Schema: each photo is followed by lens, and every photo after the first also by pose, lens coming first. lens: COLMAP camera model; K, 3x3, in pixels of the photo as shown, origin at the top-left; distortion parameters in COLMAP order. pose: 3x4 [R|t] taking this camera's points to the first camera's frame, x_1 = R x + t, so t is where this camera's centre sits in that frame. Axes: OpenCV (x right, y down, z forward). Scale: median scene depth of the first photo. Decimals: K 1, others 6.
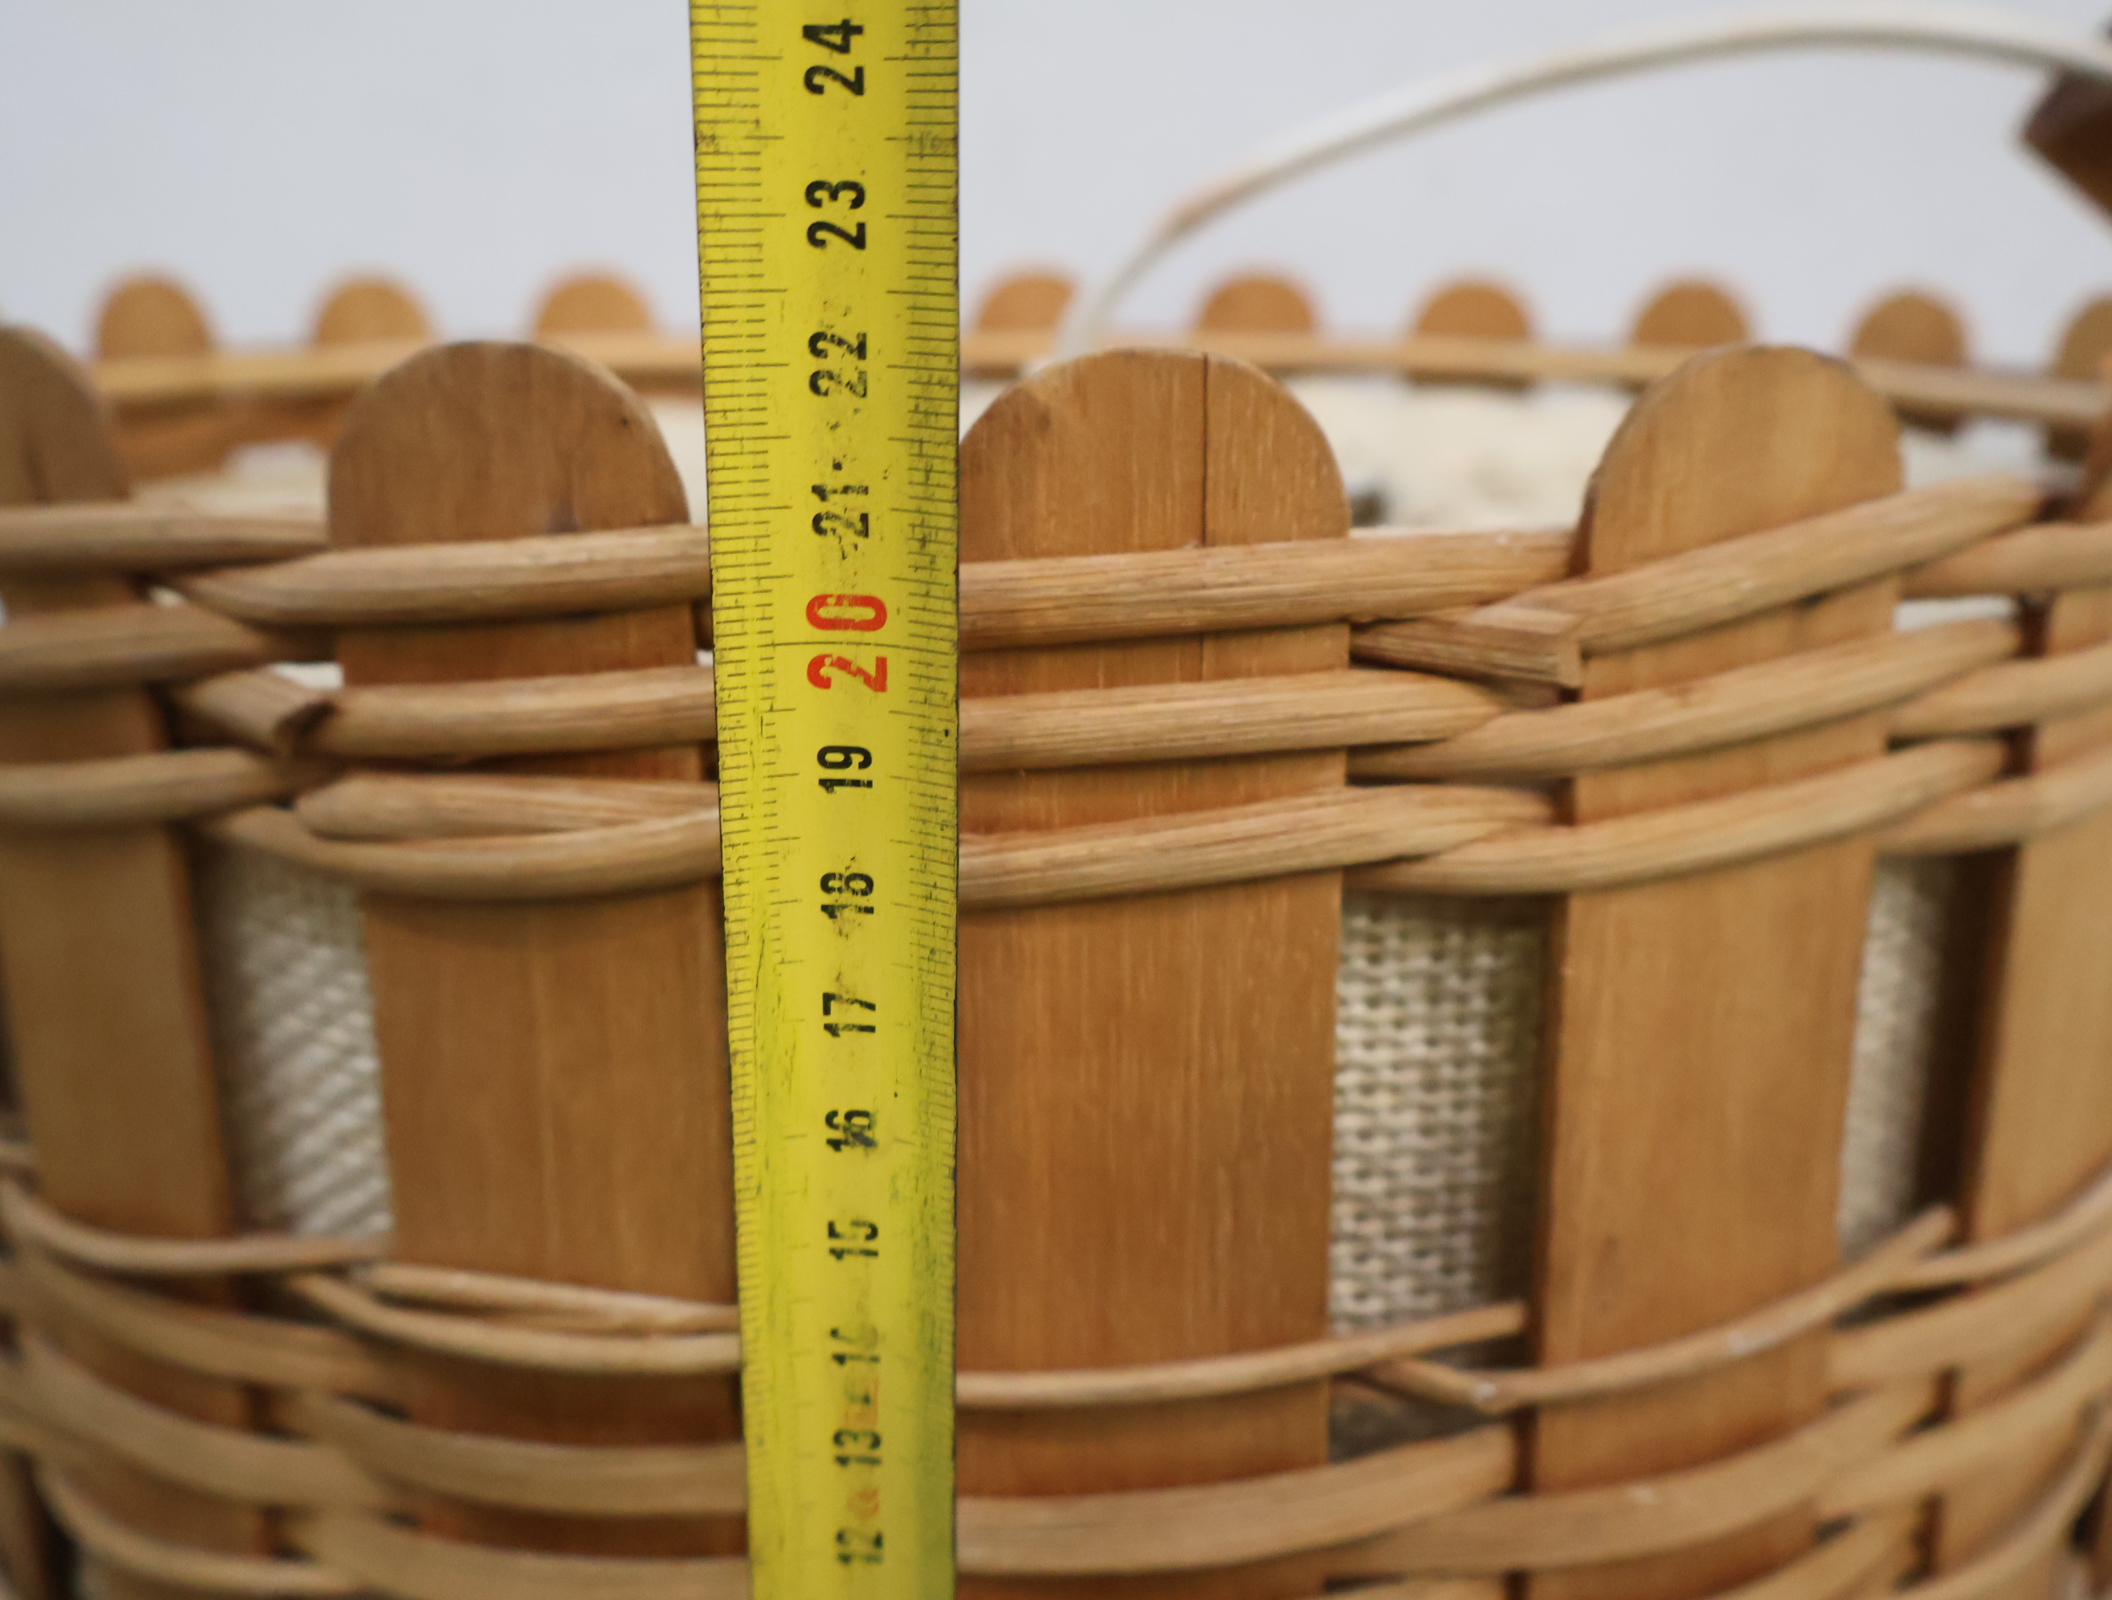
lens RADIAL K [[1884.3, 0, 931.3], [0, 1884.3, 681.7], [0, 0, 1]] dist [0.006098, 0.000358]
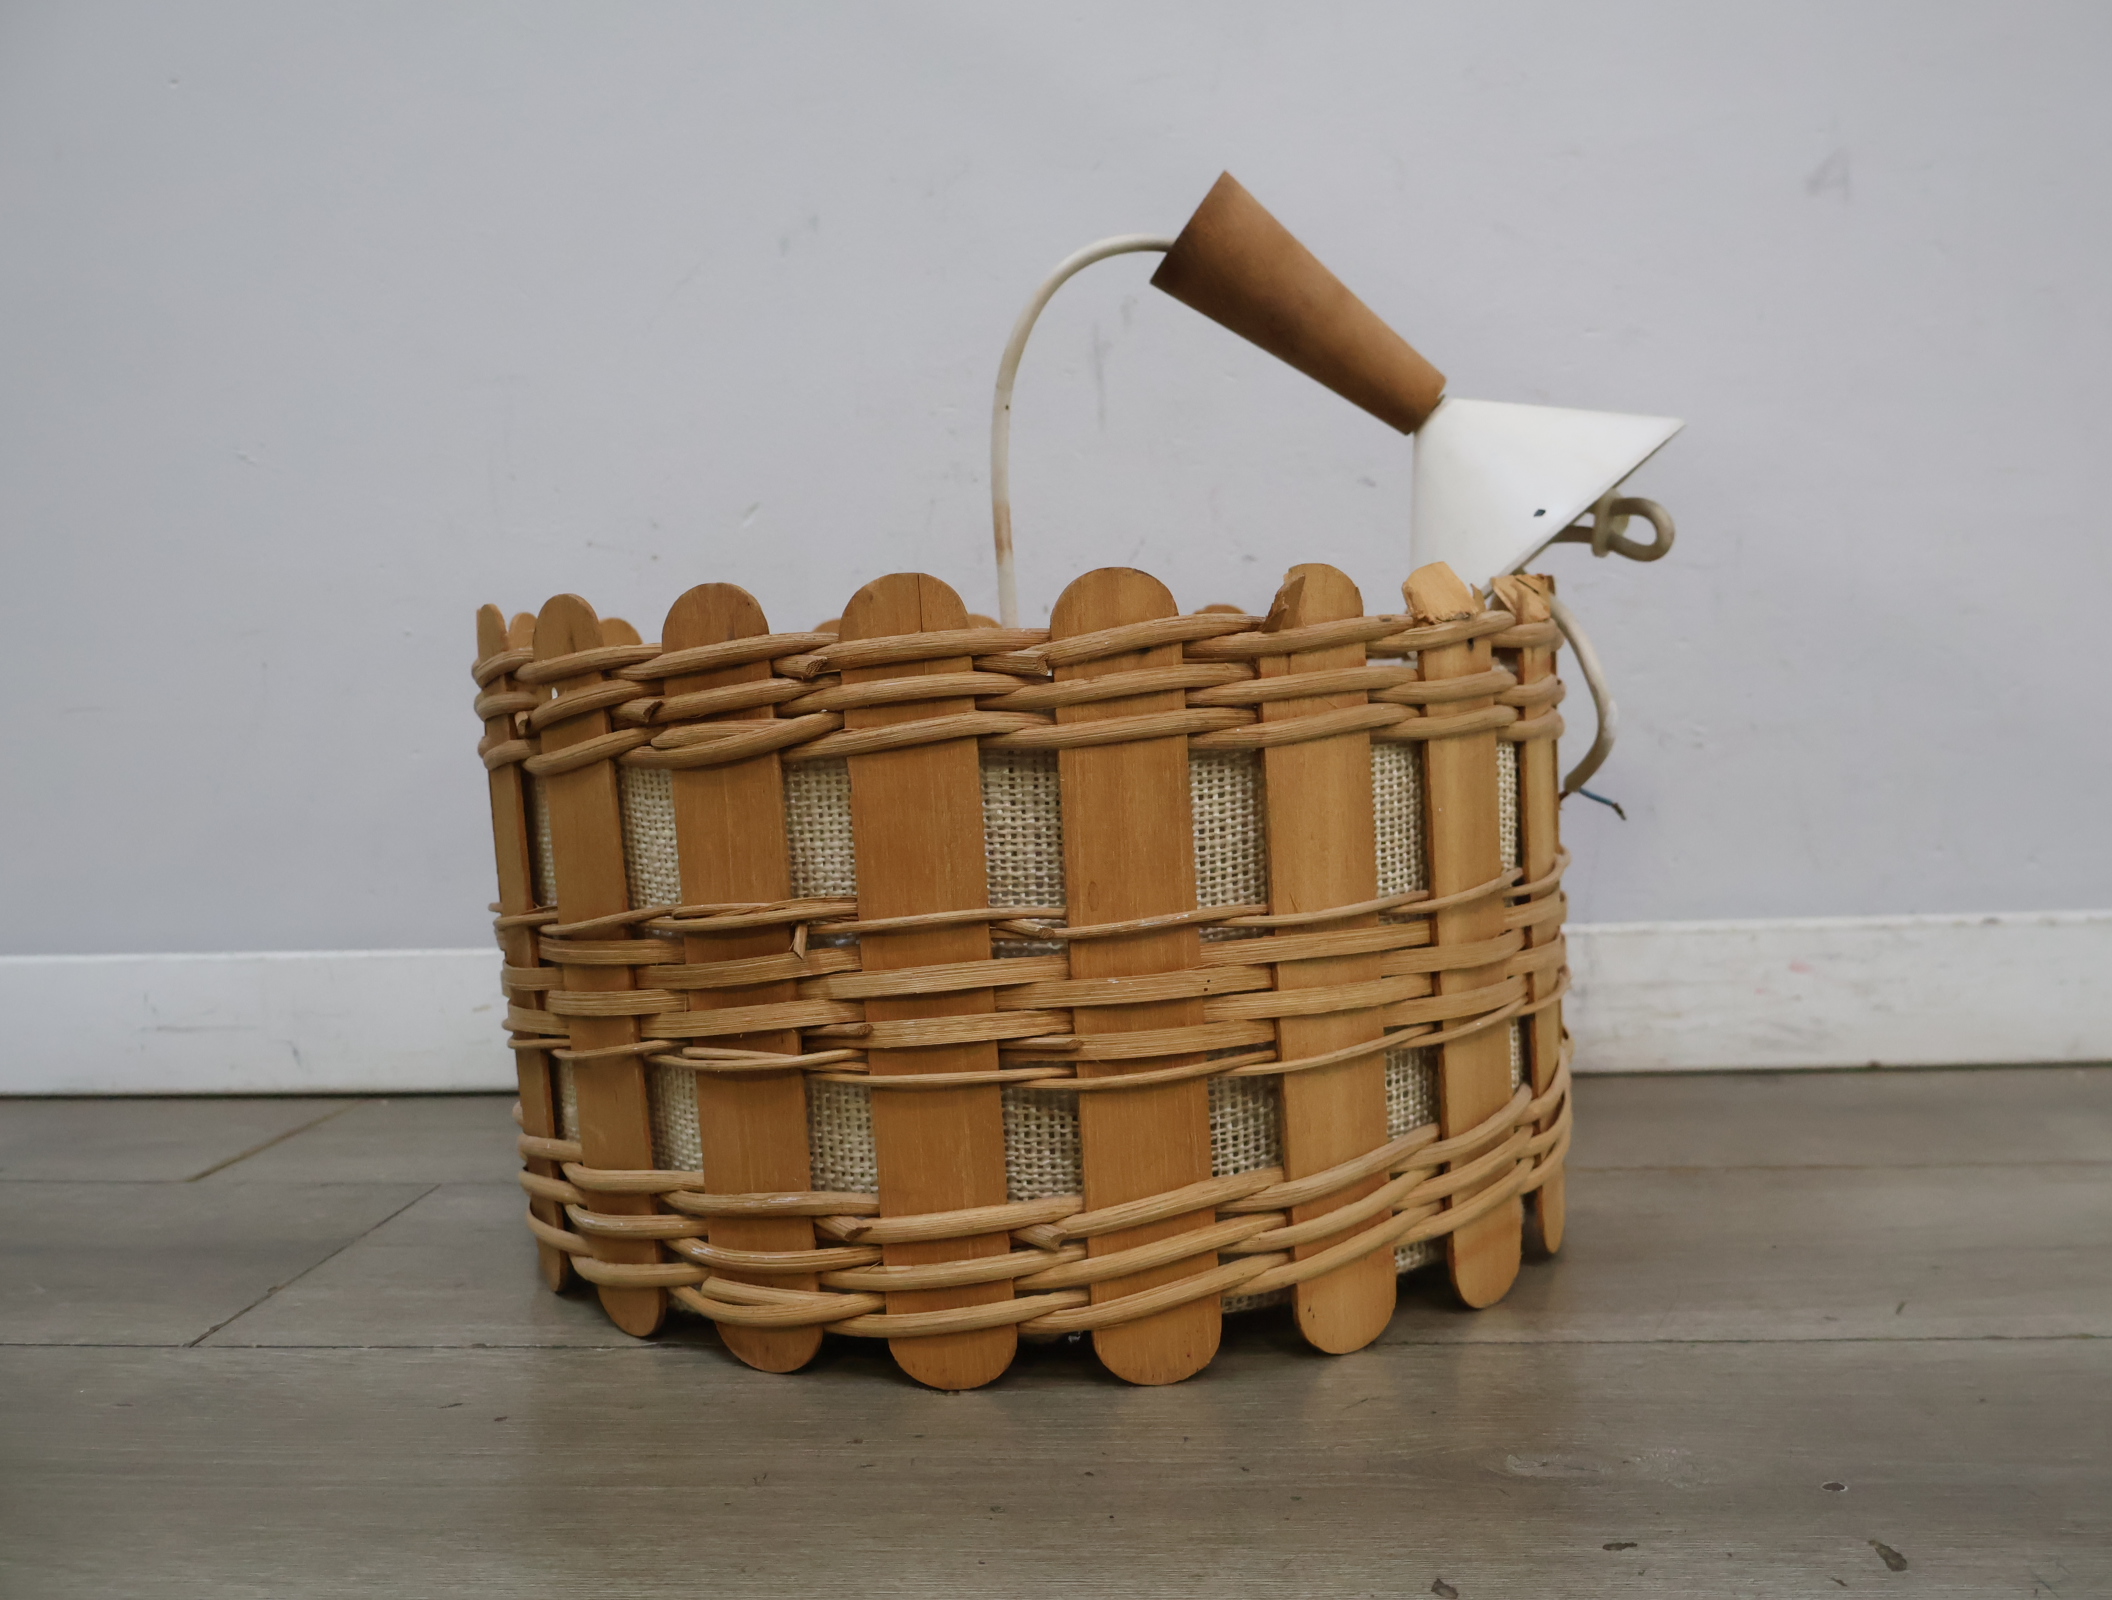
lens RADIAL K [[2010.7, 0, 1056.3], [0, 2010.7, 808.7], [0, 0, 1]] dist [0.001955, -0.008828]
pose [[0.986059, -0.026844, -0.164216, 0.844670], [-0.000532, 0.986388, -0.164435, 0.718484], [0.166394, 0.162230, 0.972622, -2.040680]]
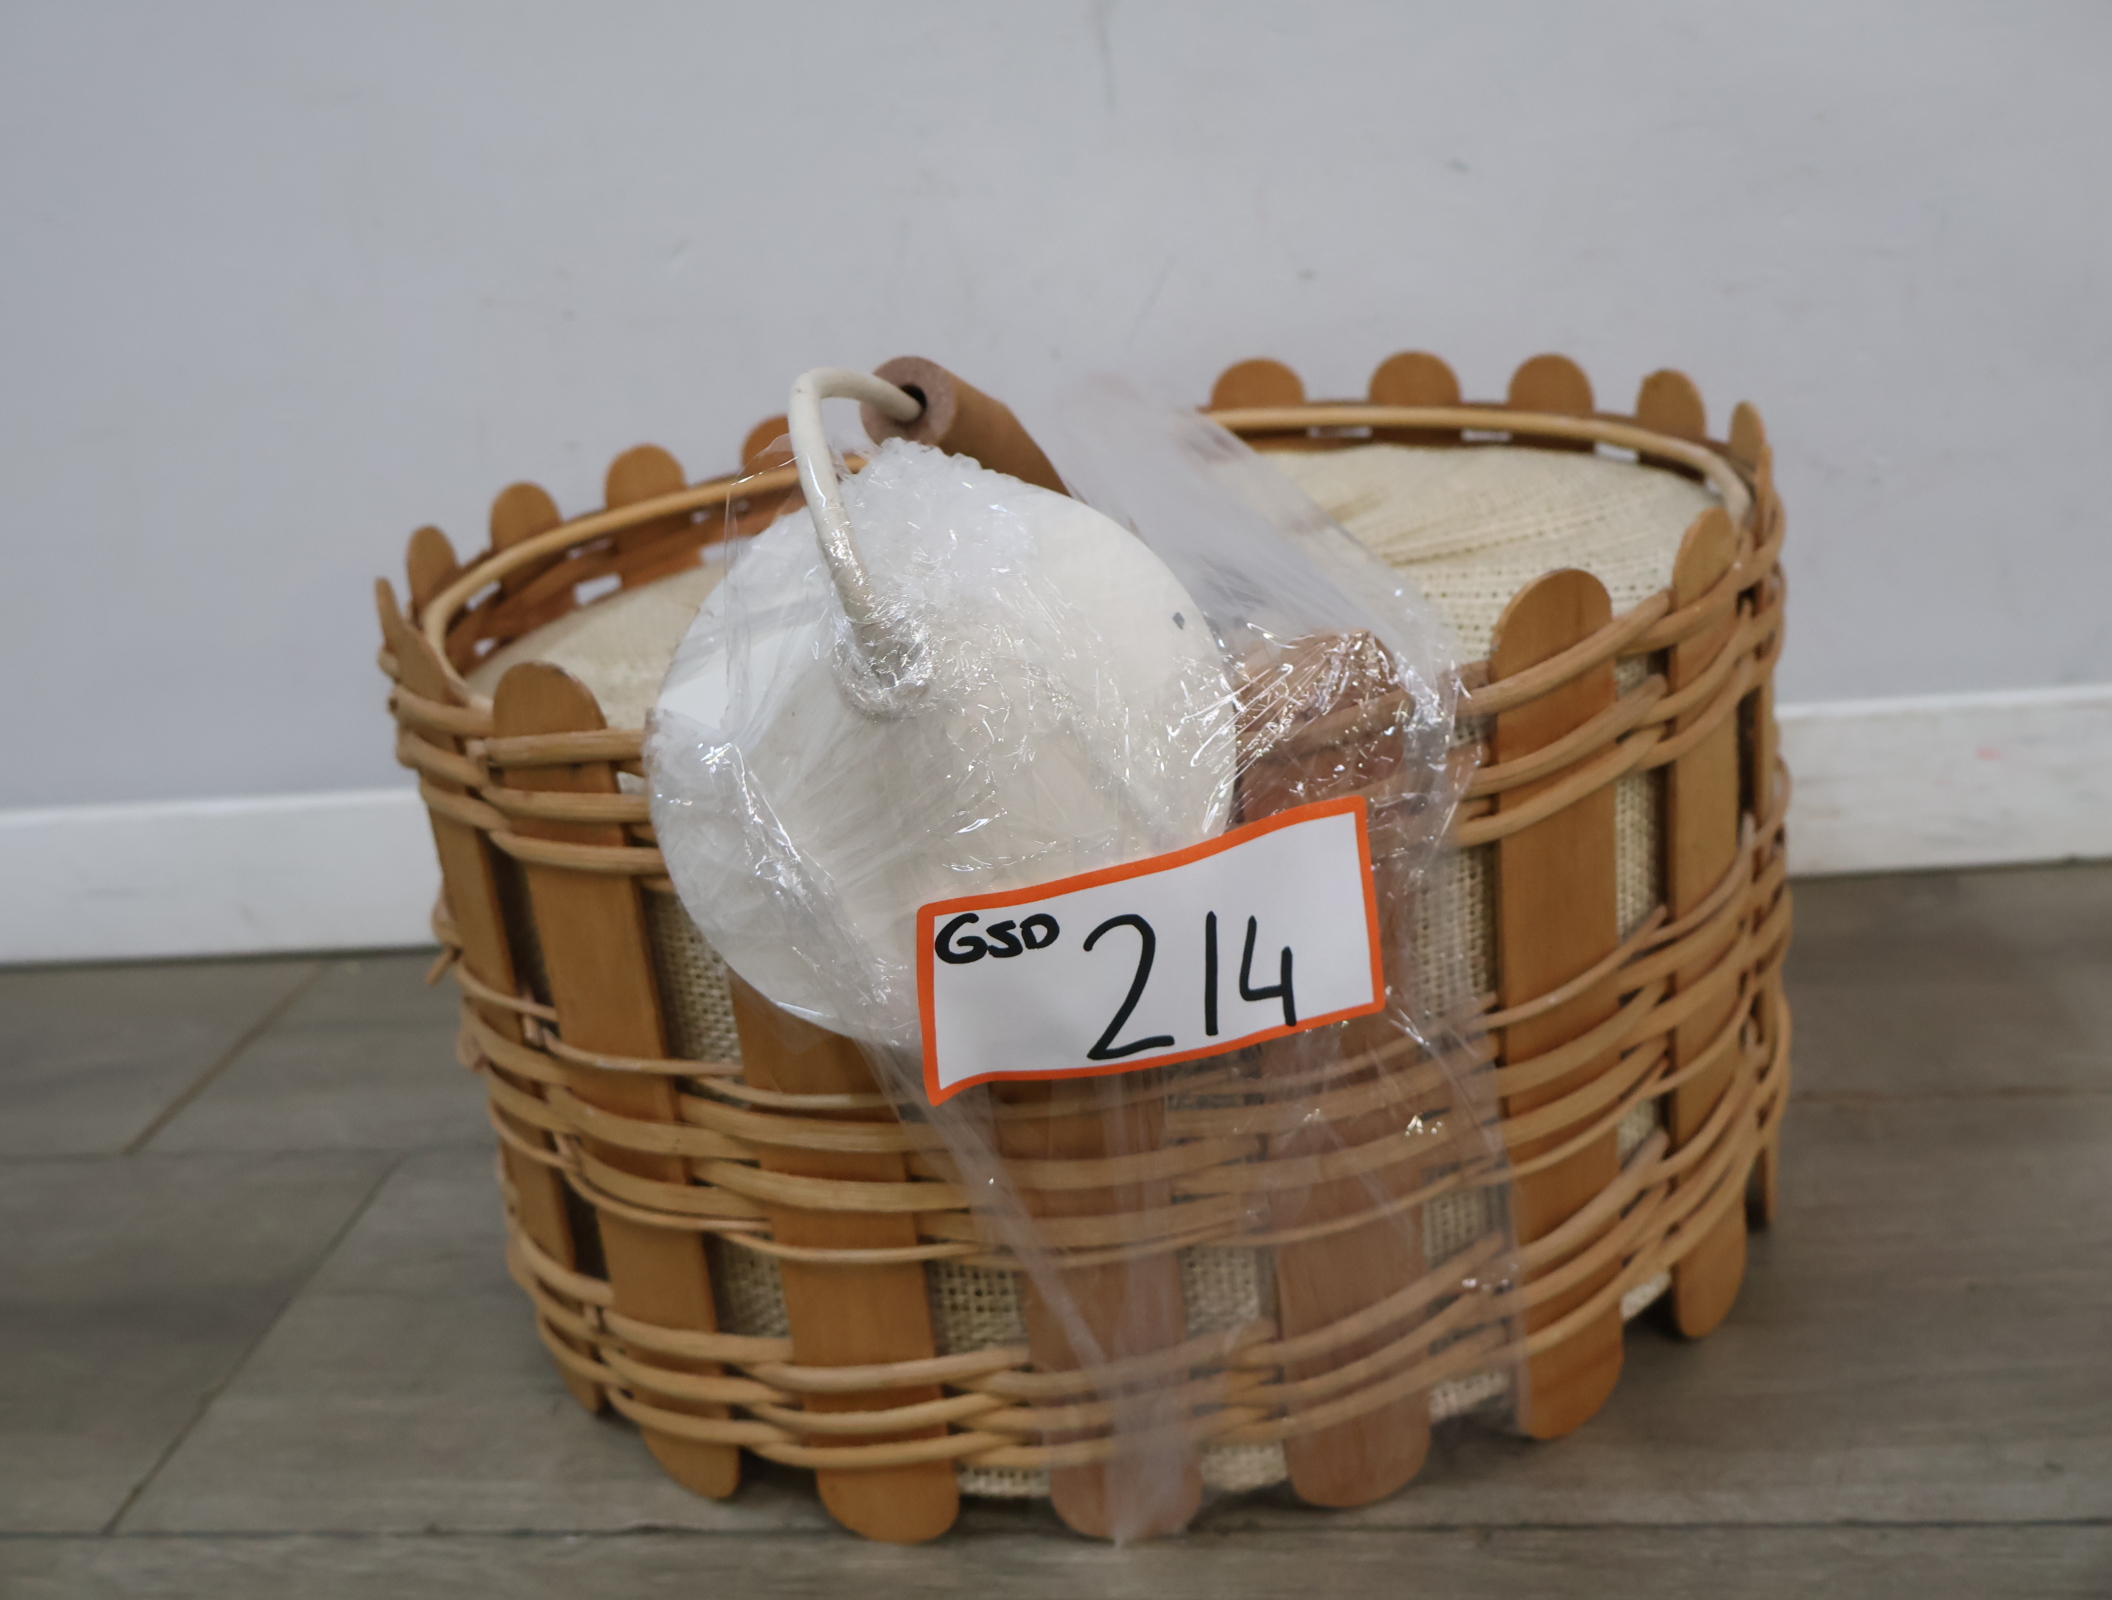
lens RADIAL K [[2026.1, 0, 1051.2], [0, 2026.1, 802.9], [0, 0, 1]] dist [-0.000030, 0.000696]
pose [[0.976499, -0.034103, -0.212806, 0.832671], [0.062897, 0.989512, 0.130040, -0.334153], [0.206139, -0.140369, 0.968403, -1.233860]]
